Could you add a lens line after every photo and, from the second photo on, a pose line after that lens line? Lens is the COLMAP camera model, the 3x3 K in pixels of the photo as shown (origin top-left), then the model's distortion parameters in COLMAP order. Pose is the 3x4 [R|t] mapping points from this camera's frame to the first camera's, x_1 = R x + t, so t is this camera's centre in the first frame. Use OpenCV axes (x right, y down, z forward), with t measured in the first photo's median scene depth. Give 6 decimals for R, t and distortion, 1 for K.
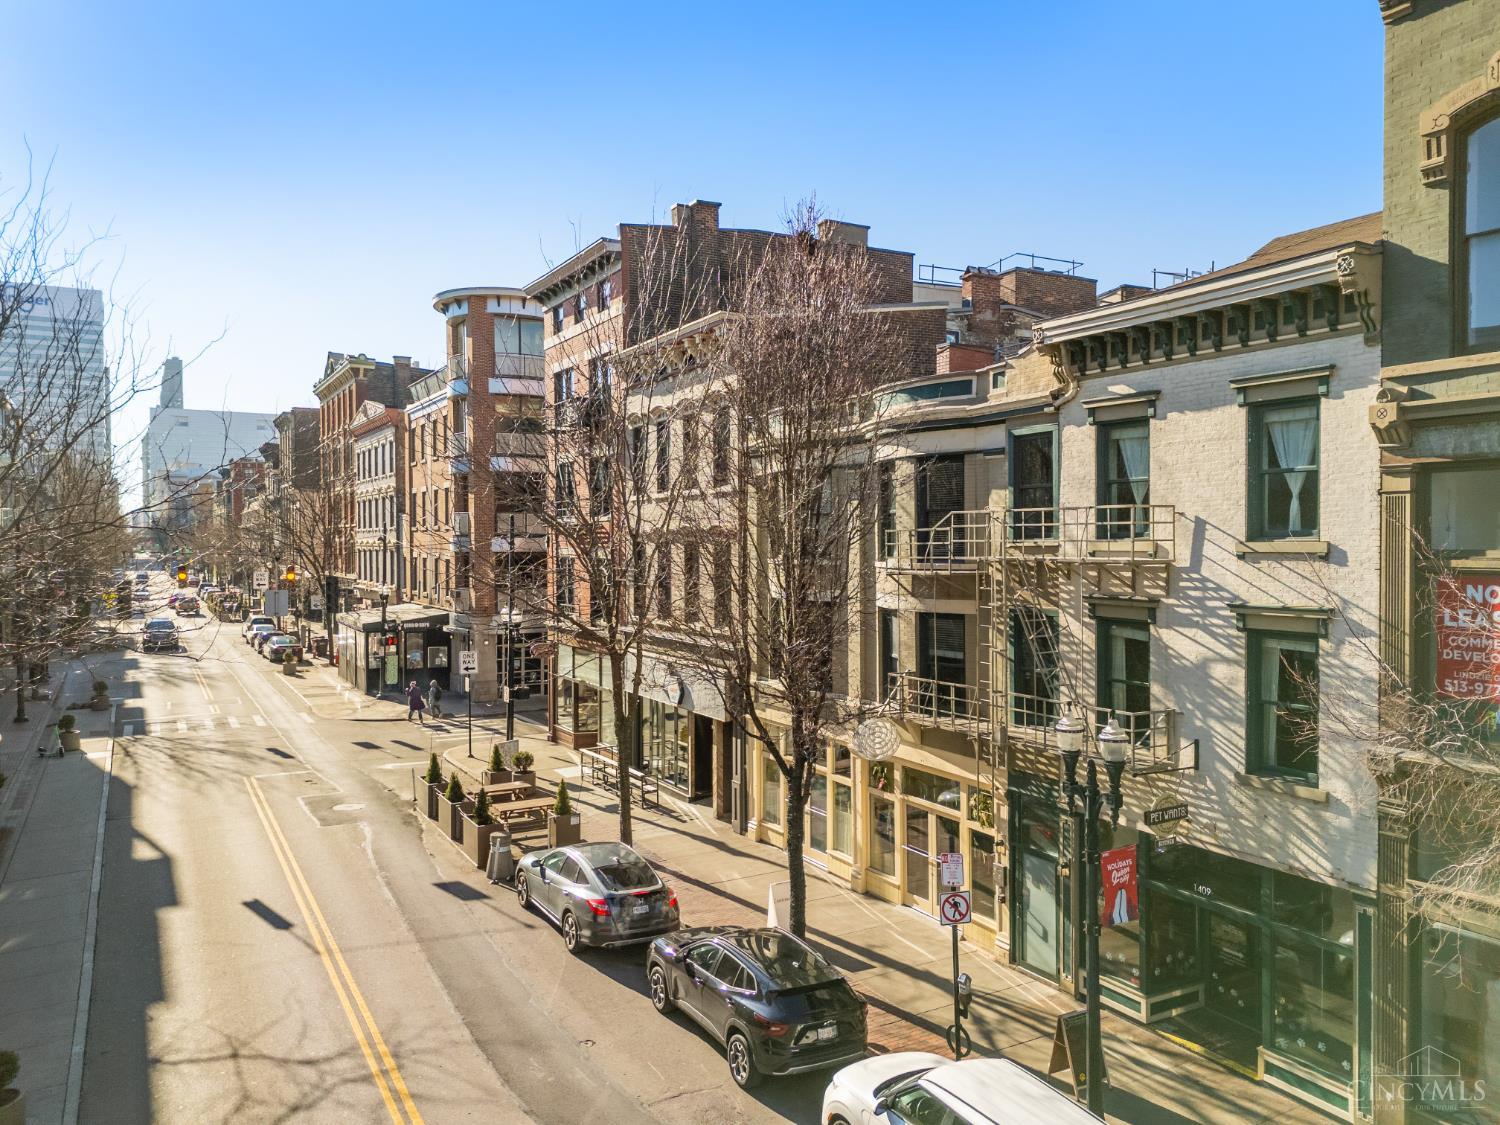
lens RADIAL K [[1096.7, 0, 750.0], [0, 1096.7, 562.5], [0, 0, 1]] dist [0.065127, -0.084225]
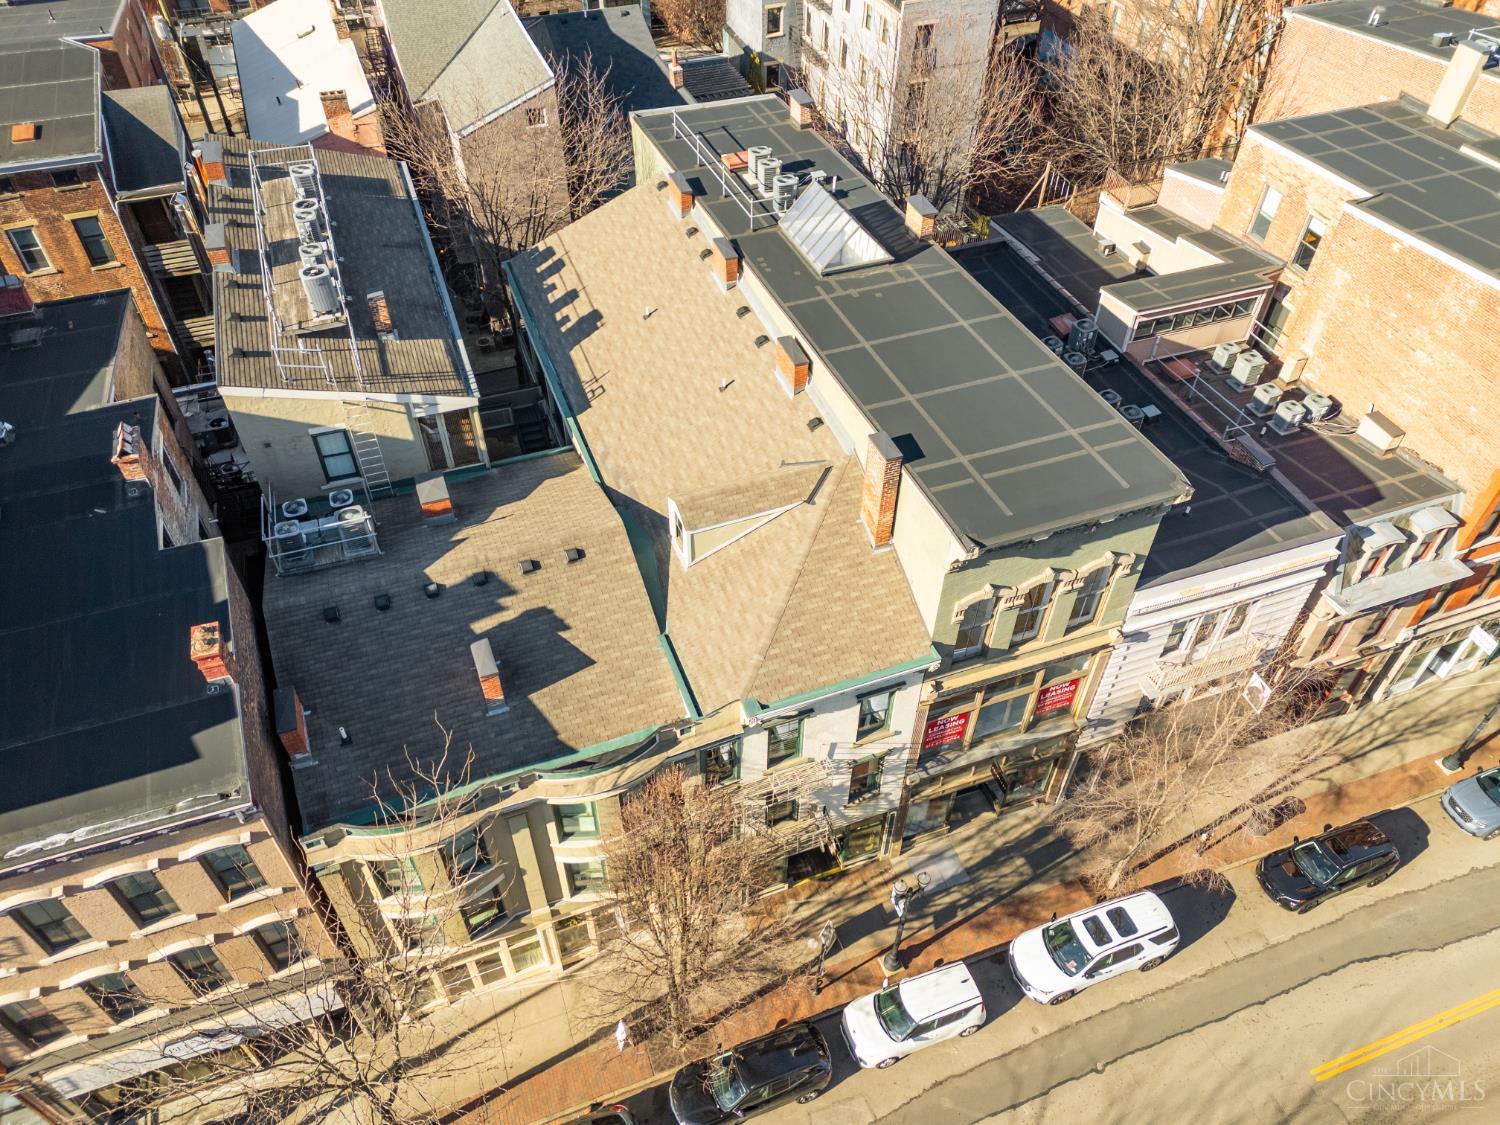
lens RADIAL K [[1096.7, 0, 750.0], [0, 1096.7, 562.5], [0, 0, 1]] dist [0.065127, -0.084225]
pose [[0.150026, -0.702388, 0.695804, -0.703599], [0.008914, 0.704702, 0.709448, -1.574648], [-0.988642, -0.100233, 0.111985, 0.918189]]
